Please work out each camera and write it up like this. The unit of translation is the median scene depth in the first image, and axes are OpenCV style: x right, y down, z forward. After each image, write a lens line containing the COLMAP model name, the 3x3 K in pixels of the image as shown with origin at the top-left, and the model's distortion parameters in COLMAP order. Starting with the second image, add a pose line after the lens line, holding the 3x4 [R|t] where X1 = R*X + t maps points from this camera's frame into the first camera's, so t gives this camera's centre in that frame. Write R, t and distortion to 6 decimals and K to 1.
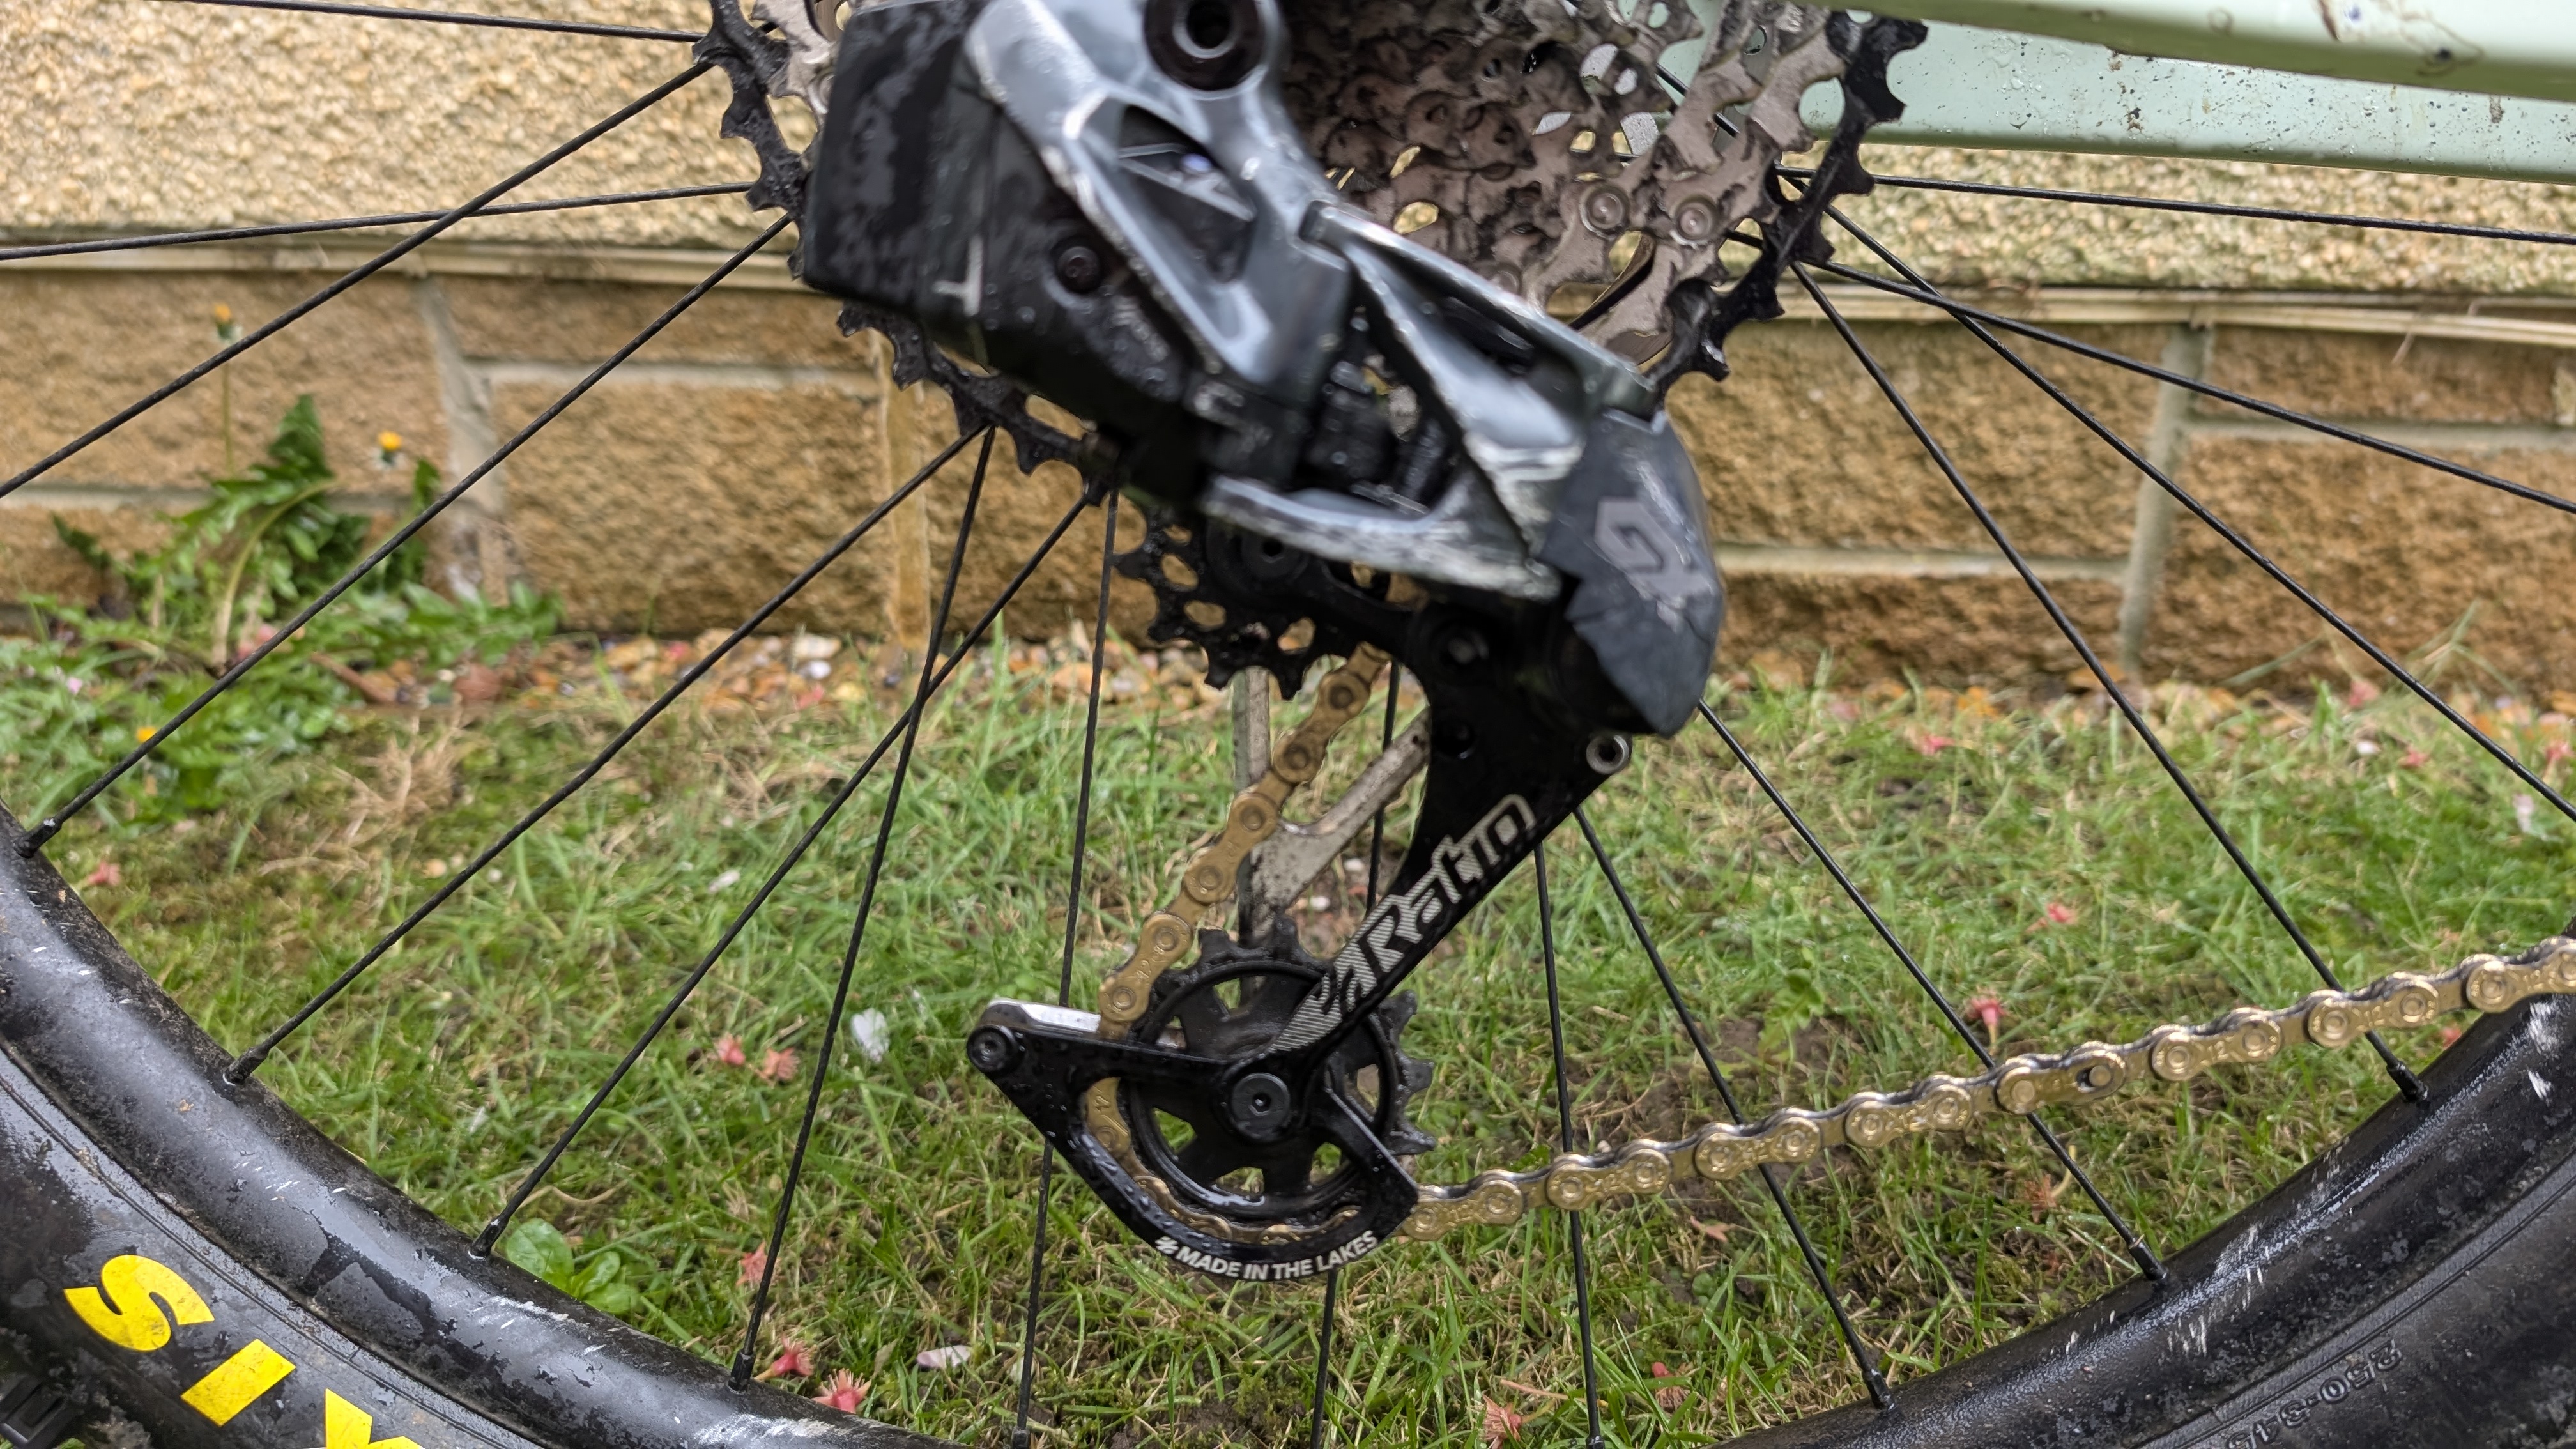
lens RADIAL K [[1910.3, 0, 1303.8], [0, 1910.3, 716.1], [0, 0, 1]] dist [-0.002536, -0.001344]
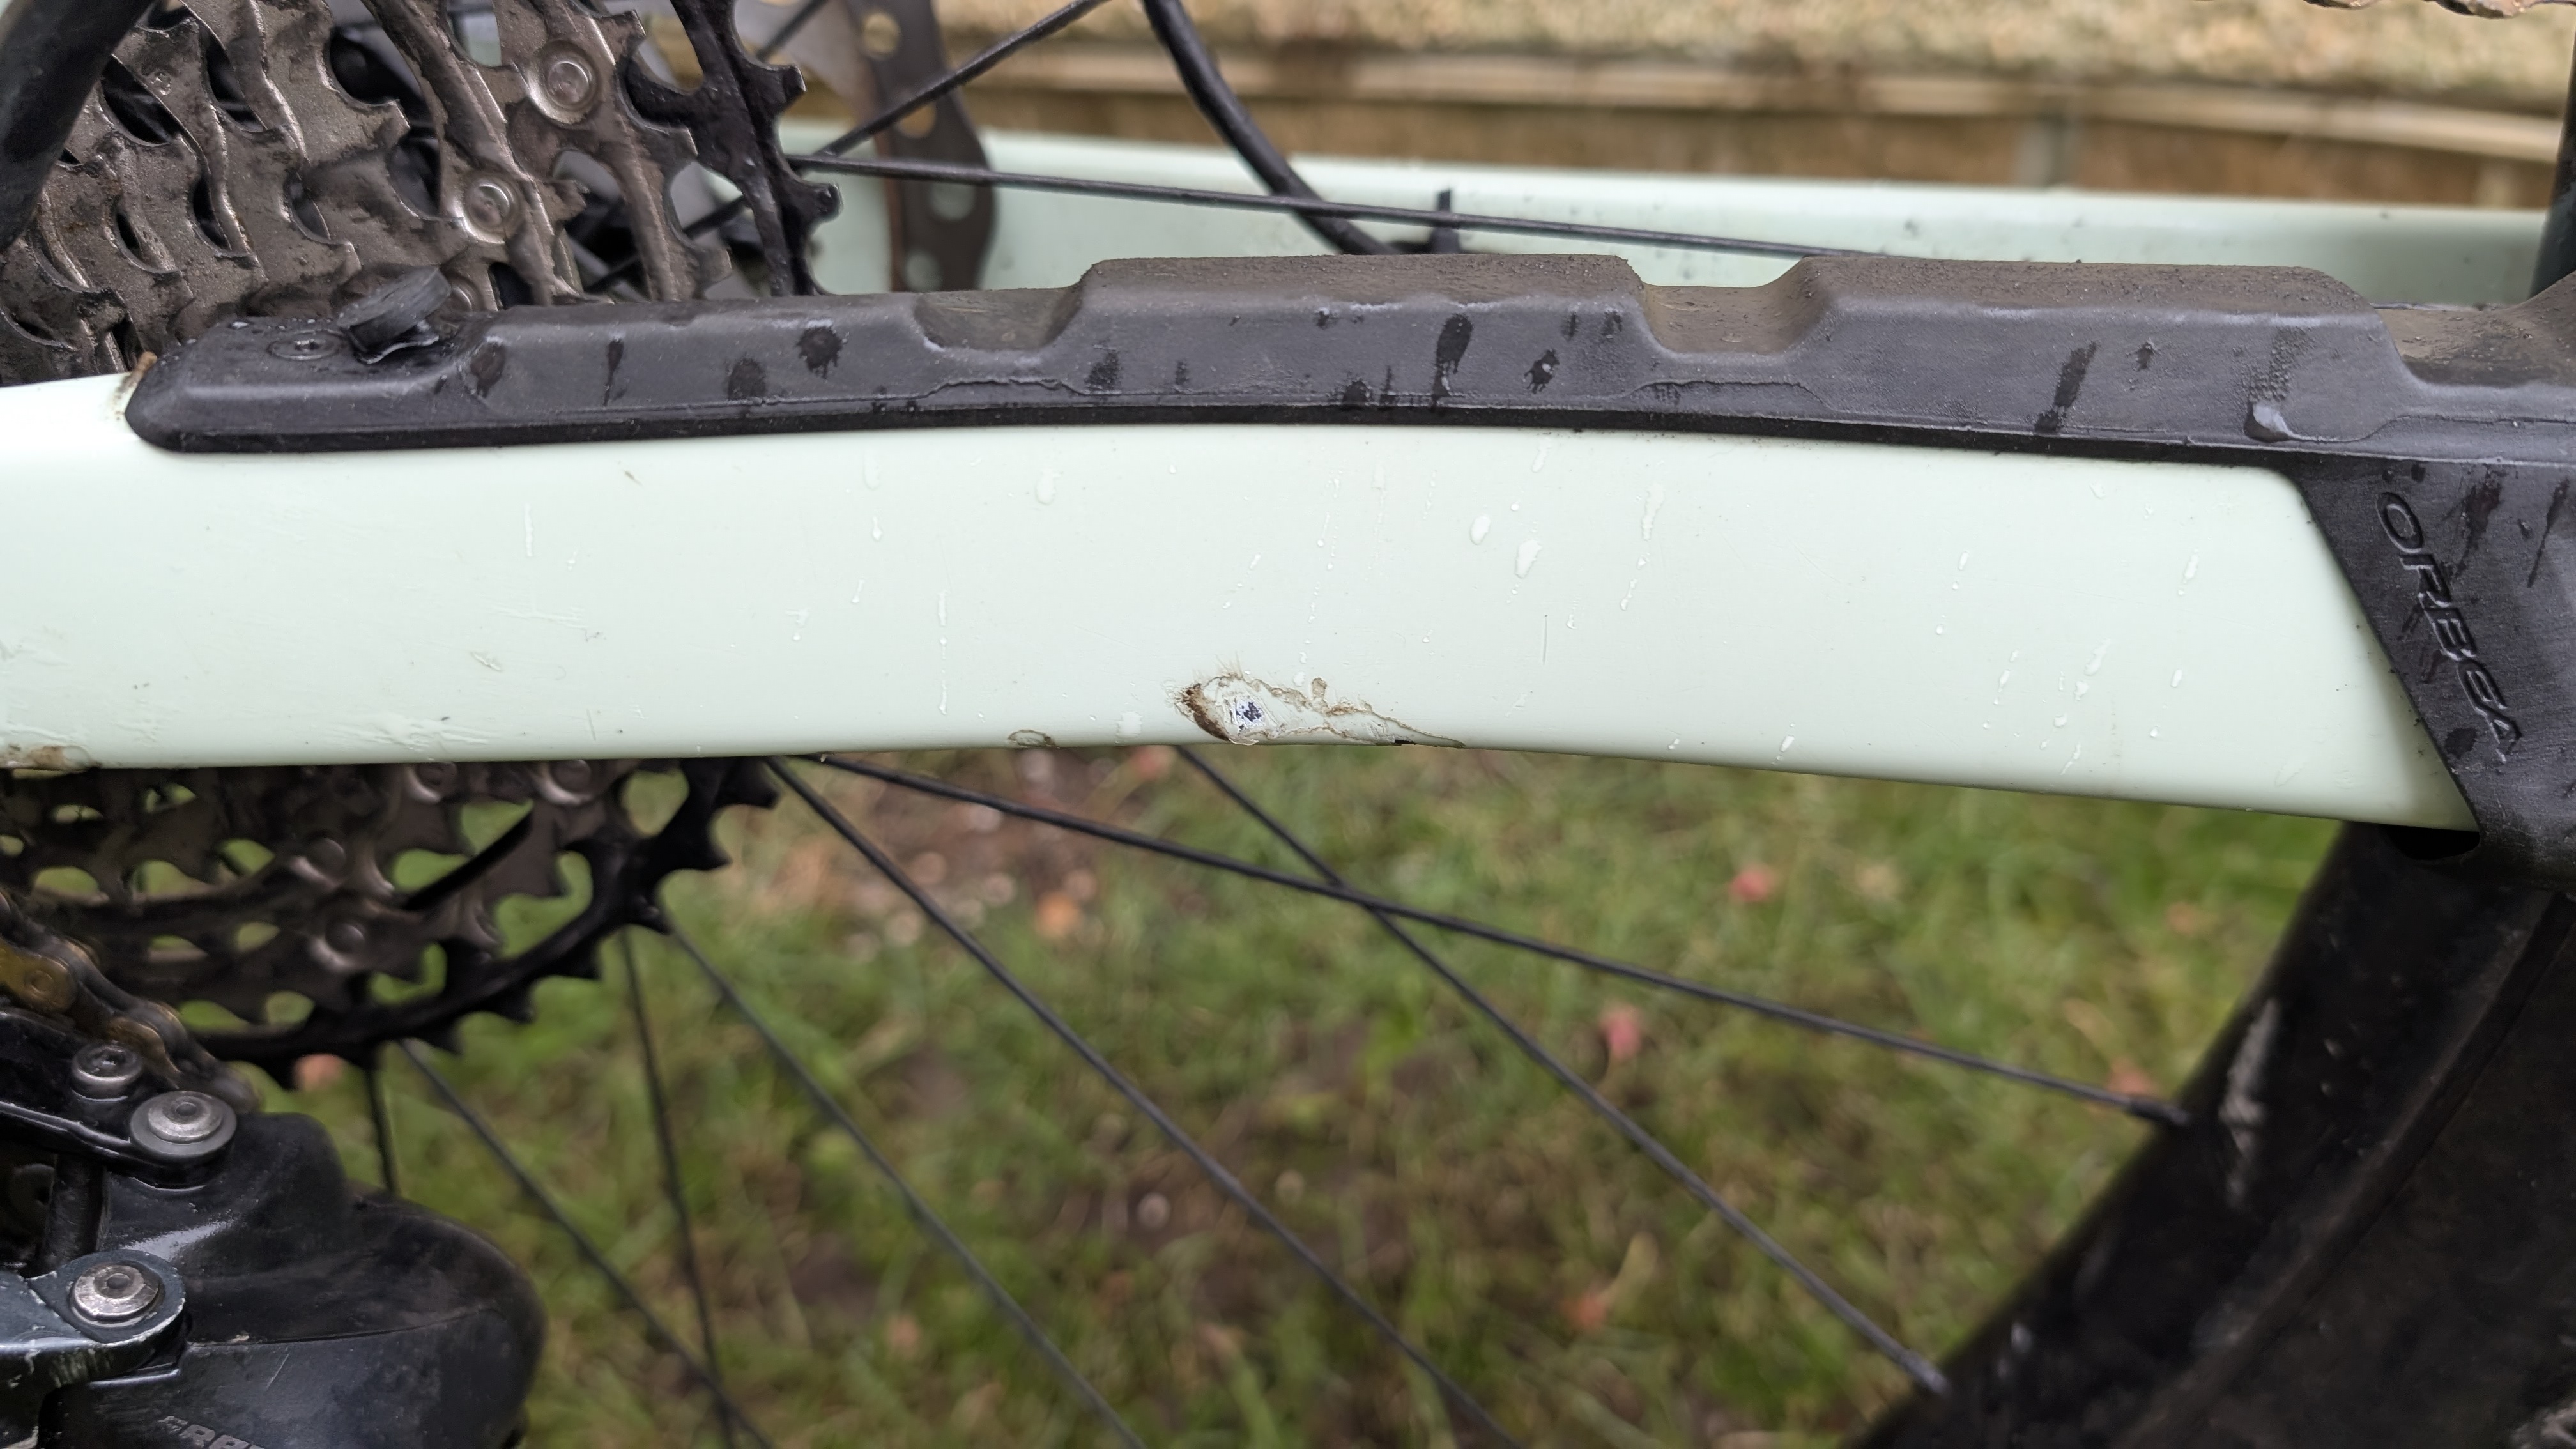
lens RADIAL K [[1957.5, 0, 1333.4], [0, 1957.5, 728.4], [0, 0, 1]] dist [-0.006065, -0.005304]
pose [[0.999623, 0.012522, -0.024421, 0.178676], [-0.006012, 0.968141, 0.250334, -0.160882], [0.026778, -0.250093, 0.967852, 0.095500]]
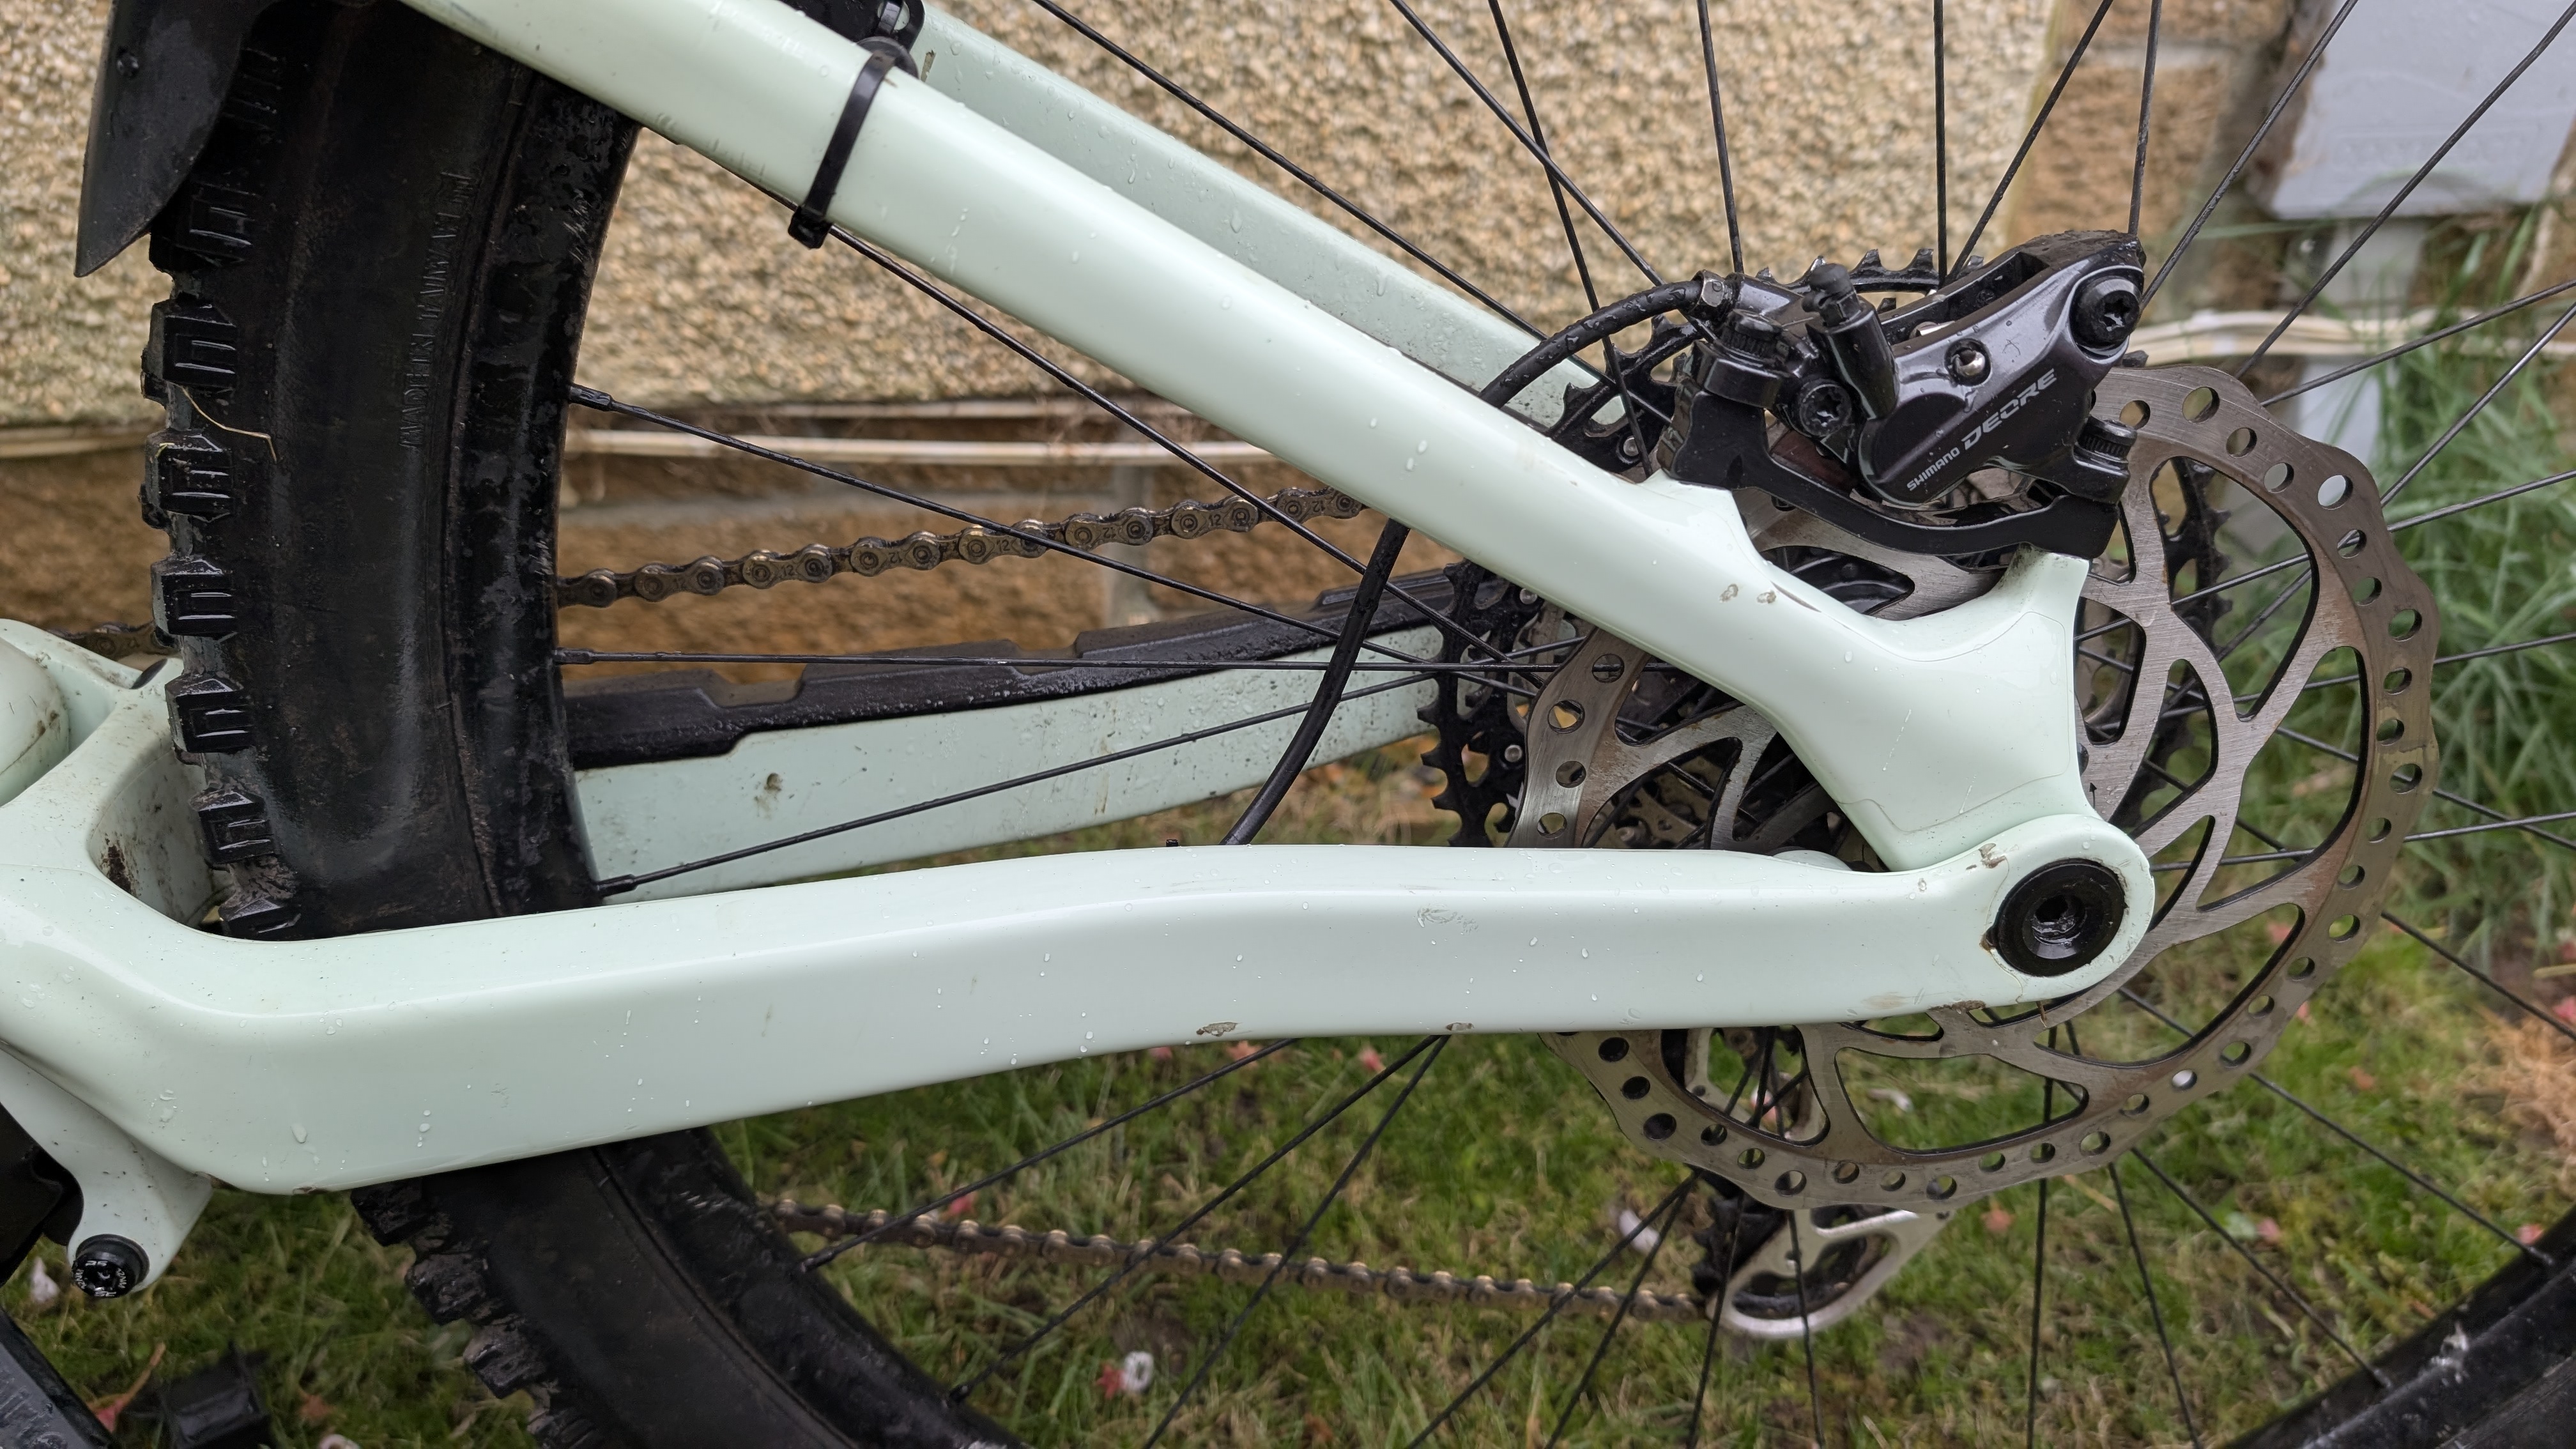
lens RADIAL K [[1910.3, 0, 1303.8], [0, 1910.3, 716.1], [0, 0, 1]] dist [-0.002536, -0.001344]
pose [[0.983780, -0.107314, 0.143736, 0.930634], [0.068139, 0.964811, 0.253963, -0.291306], [-0.165931, -0.240050, 0.956474, -0.103703]]
